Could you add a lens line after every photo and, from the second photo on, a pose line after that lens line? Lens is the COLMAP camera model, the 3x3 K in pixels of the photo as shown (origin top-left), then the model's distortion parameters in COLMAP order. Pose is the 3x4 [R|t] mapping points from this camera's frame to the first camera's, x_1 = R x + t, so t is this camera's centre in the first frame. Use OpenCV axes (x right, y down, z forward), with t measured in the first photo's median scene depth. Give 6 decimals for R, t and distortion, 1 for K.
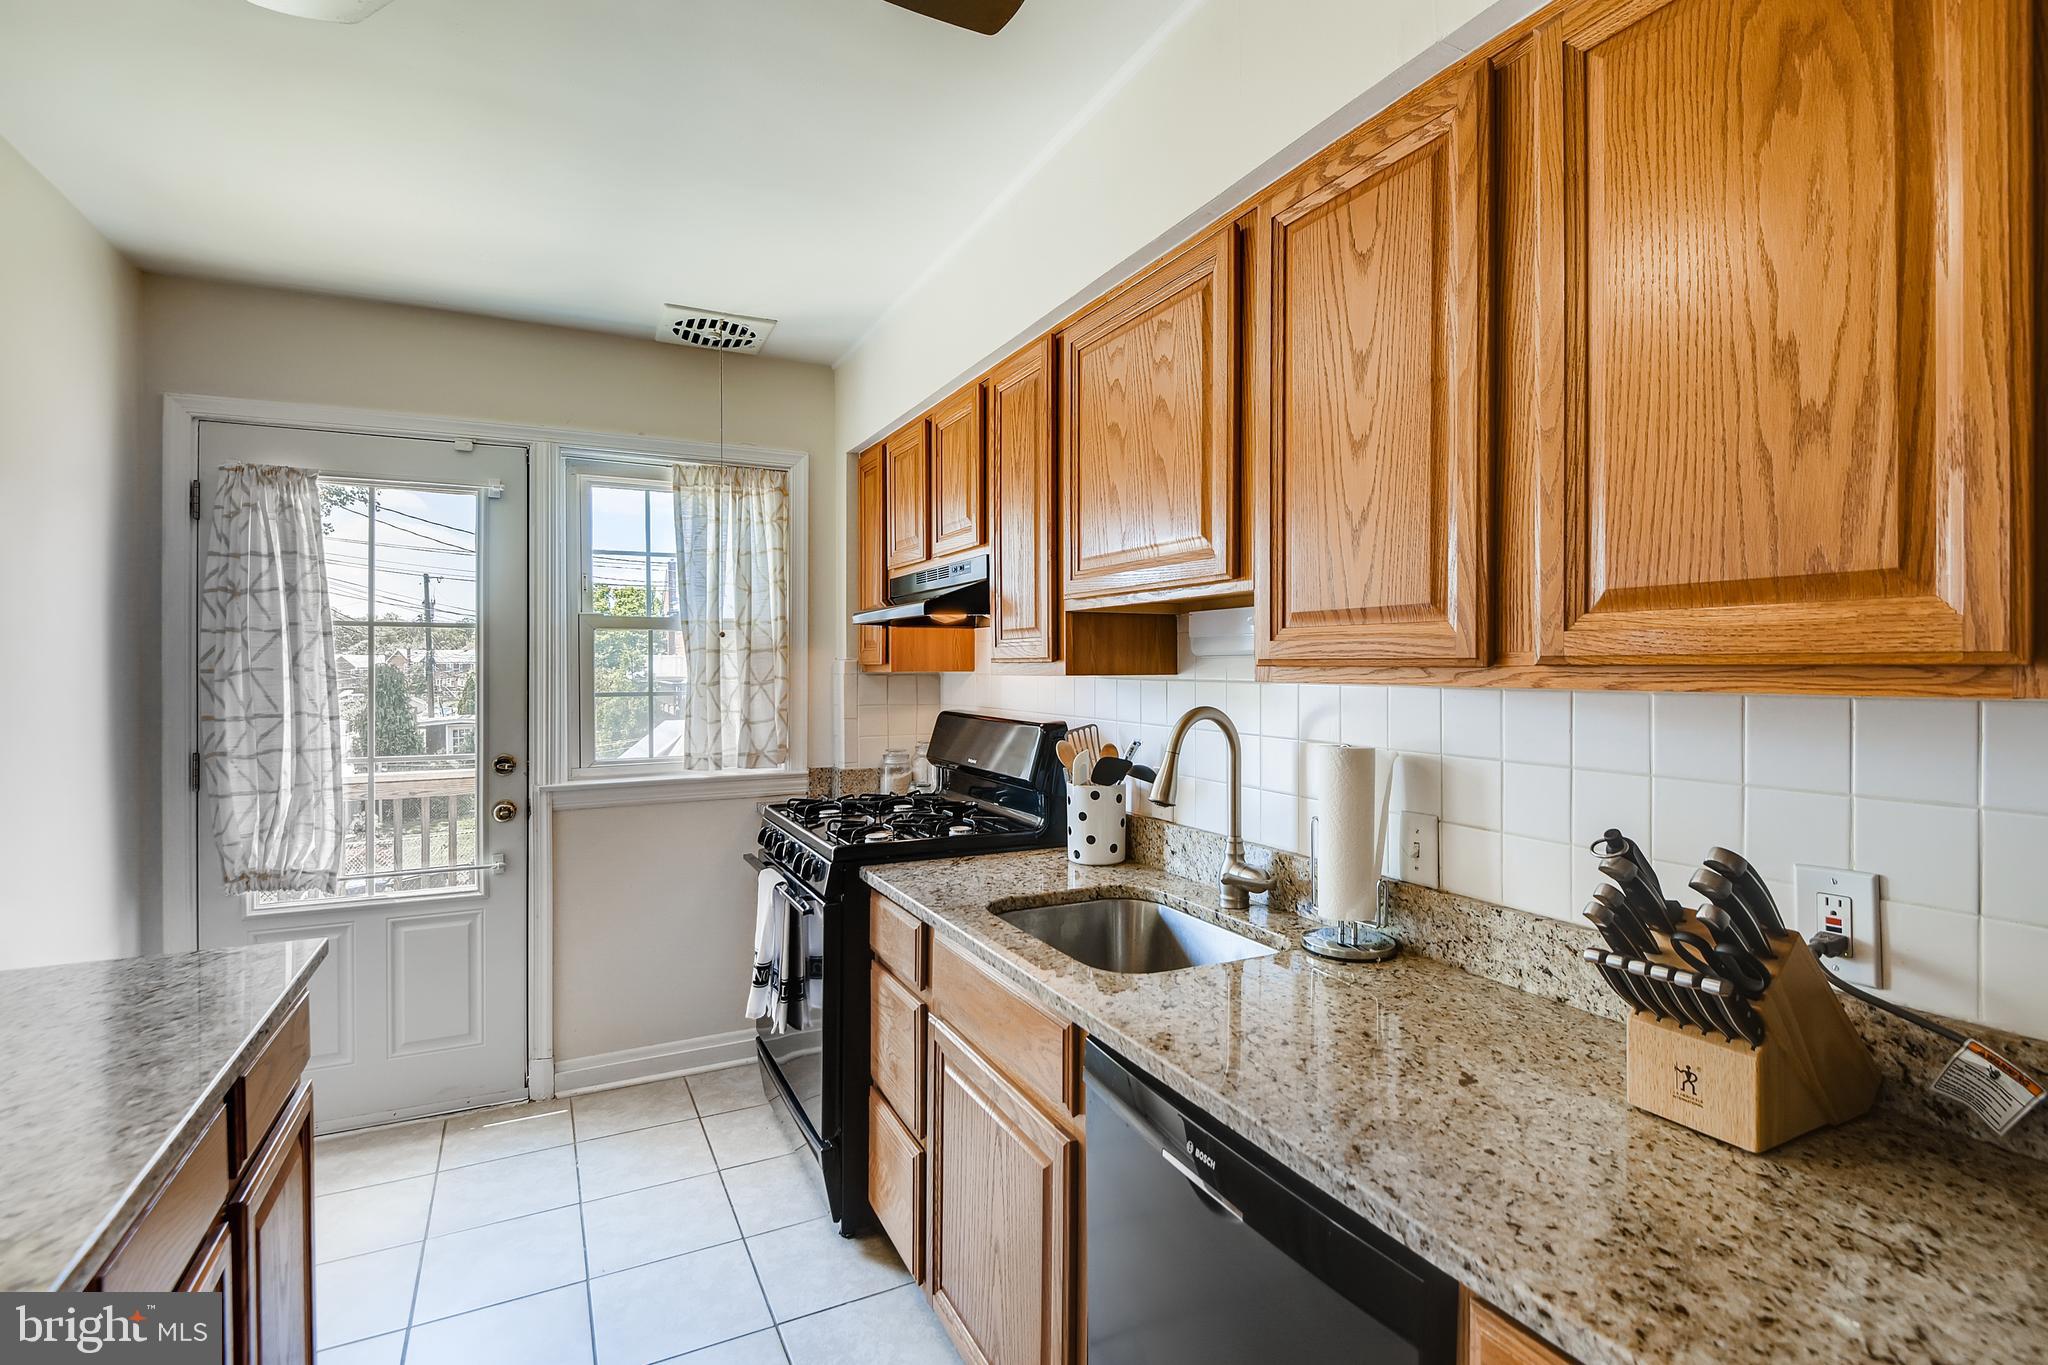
lens RADIAL K [[962.6, 0, 1026.7], [0, 962.6, 669.1], [0, 0, 1]] dist [0.022498, -0.021908]
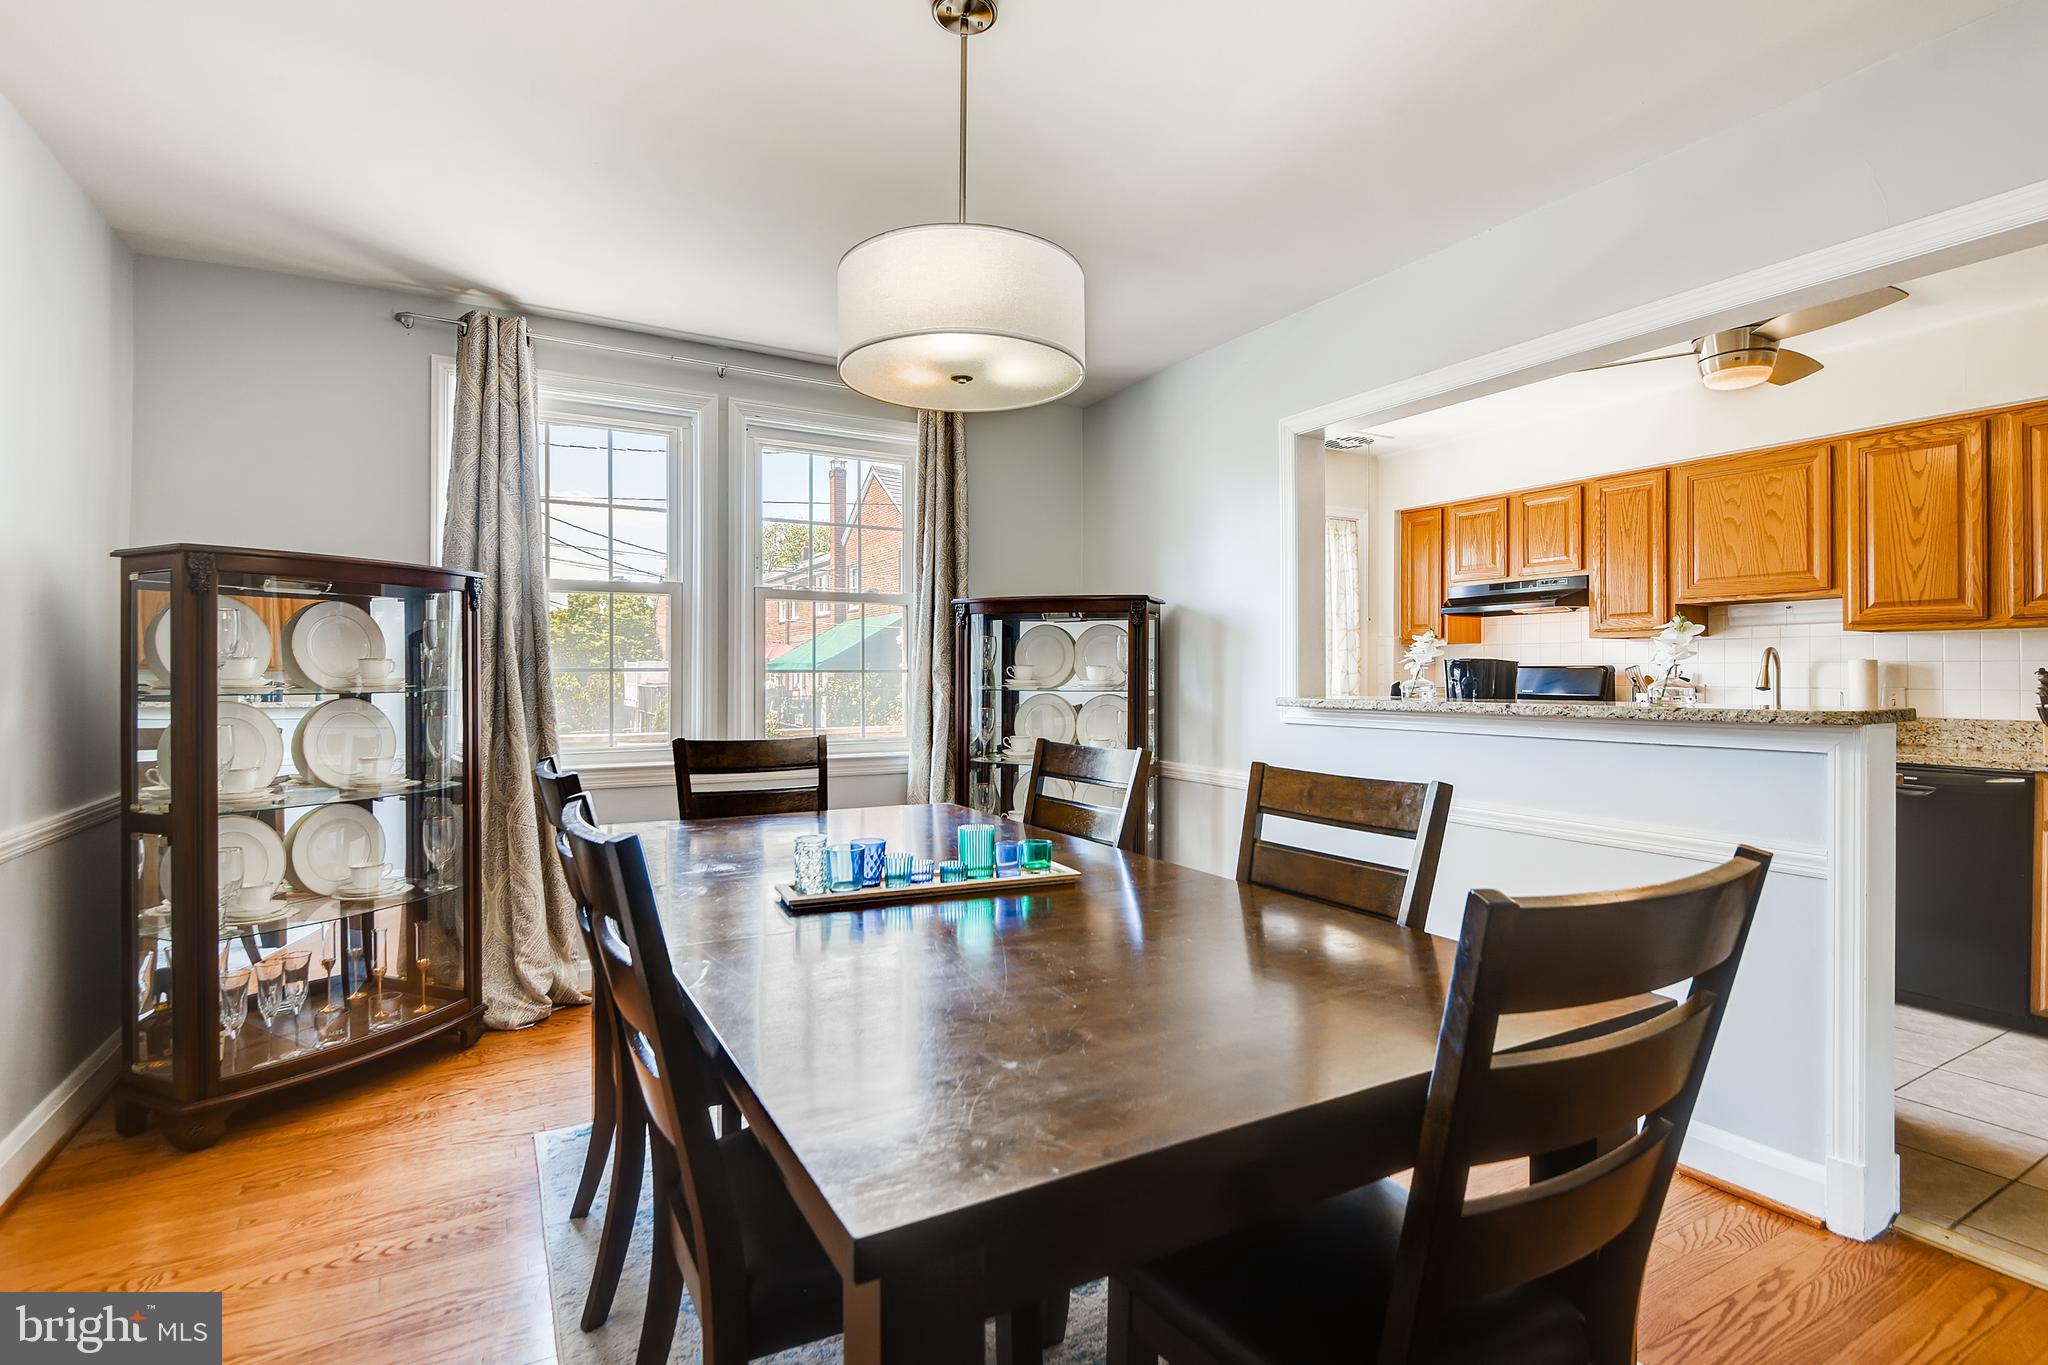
lens RADIAL K [[997.4, 0, 1032.1], [0, 997.4, 670.2], [0, 0, 1]] dist [-0.003917, -0.001134]
pose [[0.998027, 0.002131, 0.062754, -1.167506], [-0.001453, 0.999940, -0.010848, 0.084268], [-0.062773, 0.010736, 0.997970, -0.824268]]
